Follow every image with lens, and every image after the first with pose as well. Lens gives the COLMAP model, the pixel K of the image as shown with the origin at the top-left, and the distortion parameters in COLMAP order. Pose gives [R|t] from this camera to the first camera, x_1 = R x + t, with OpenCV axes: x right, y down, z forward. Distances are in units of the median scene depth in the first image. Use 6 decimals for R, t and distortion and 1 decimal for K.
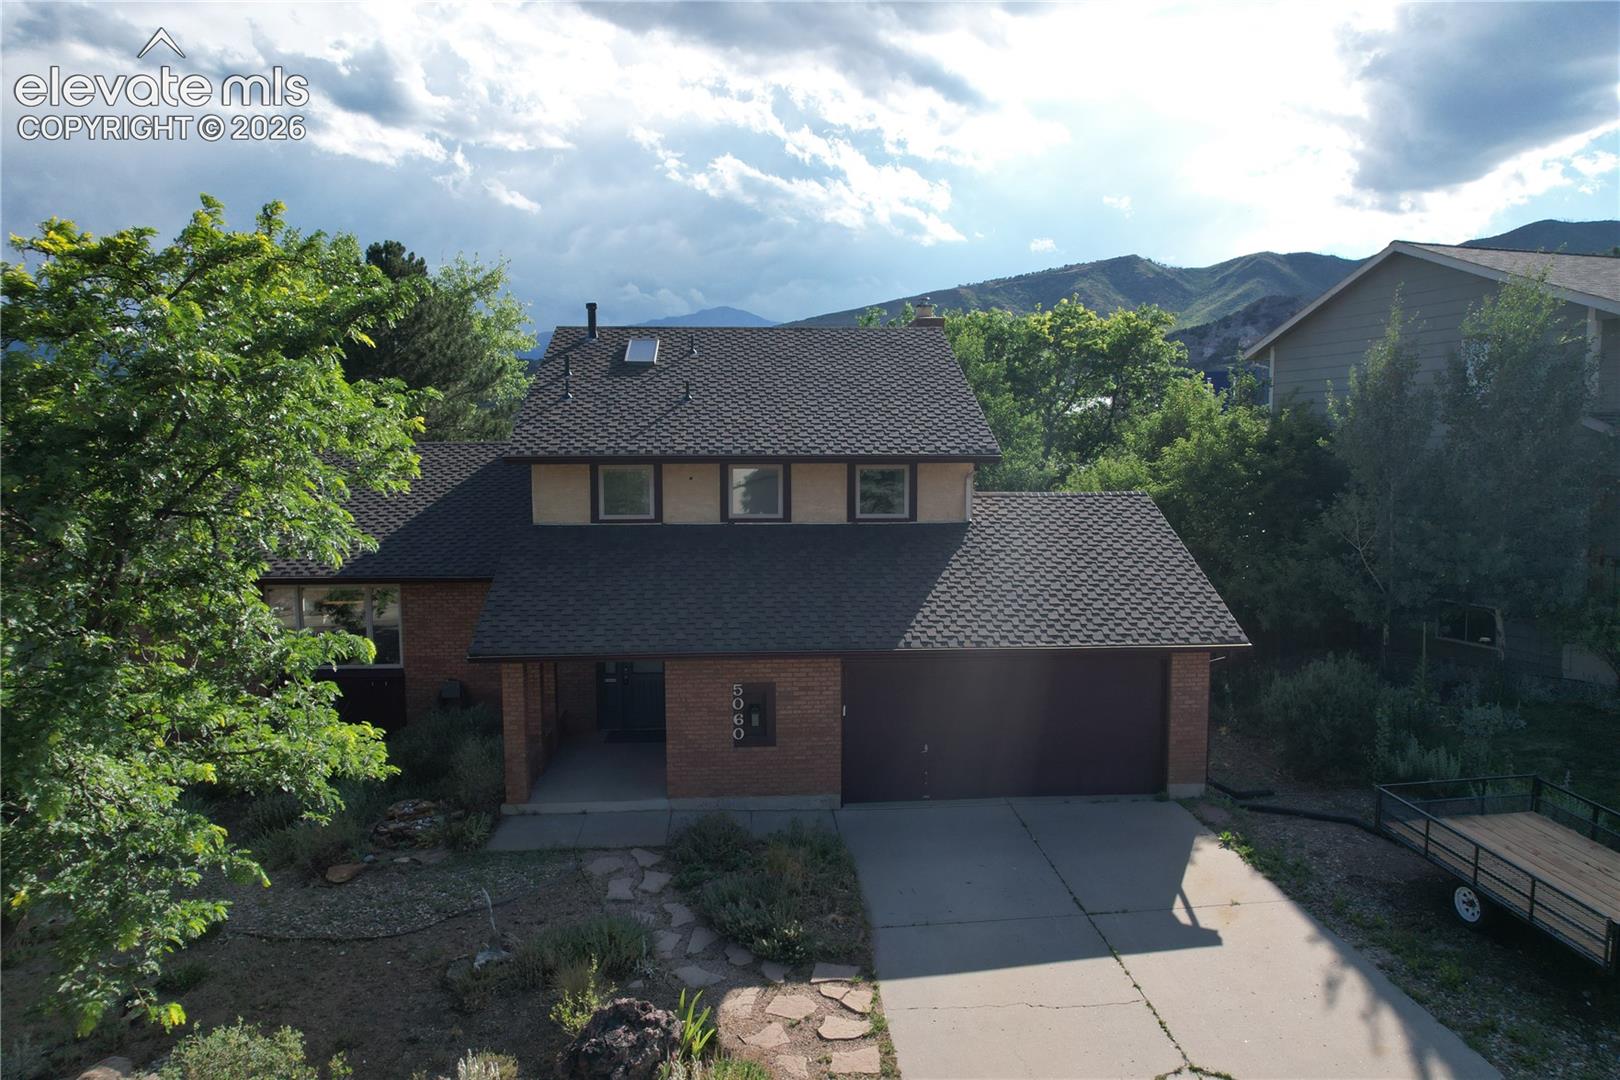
lens RADIAL K [[1034.6, 0, 816.7], [0, 1034.6, 536.5], [0, 0, 1]] dist [-0.070324, 0.054827]
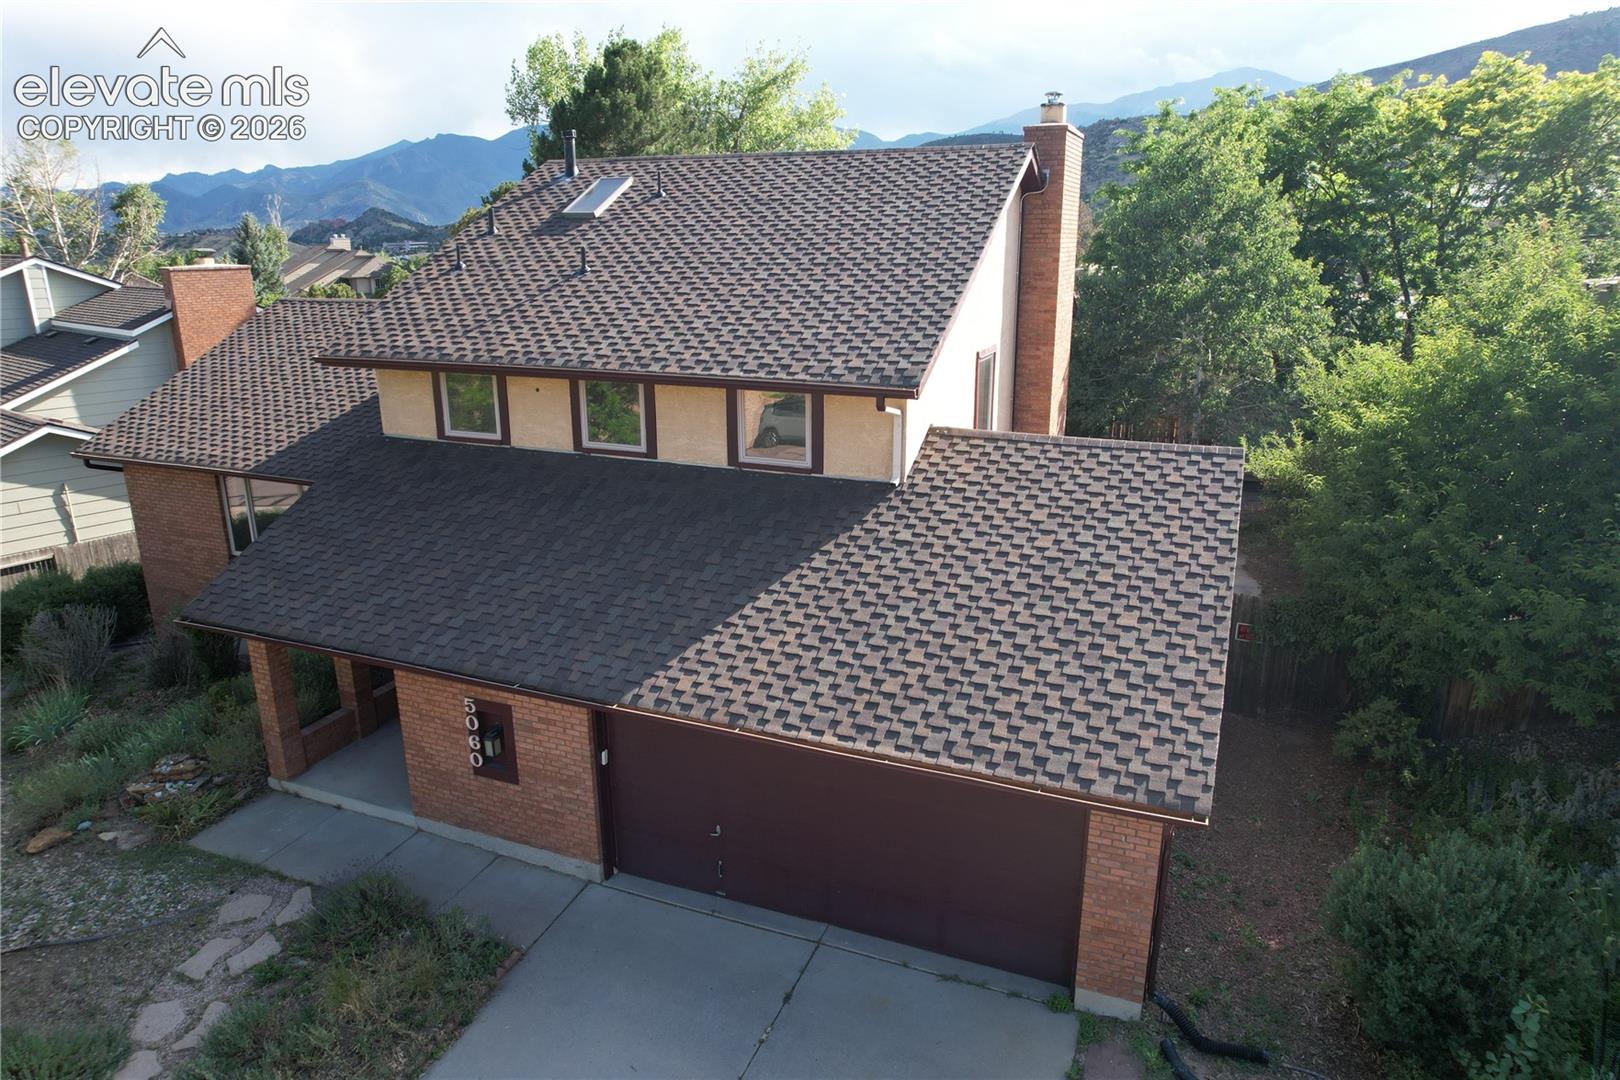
lens RADIAL K [[1034.6, 0, 816.7], [0, 1034.6, 536.5], [0, 0, 1]] dist [-0.070324, 0.054827]
pose [[0.896773, 0.126693, -0.423965, 0.442088], [-0.038022, 0.976654, 0.211428, -0.134621], [0.440854, -0.173483, 0.880654, 0.479864]]
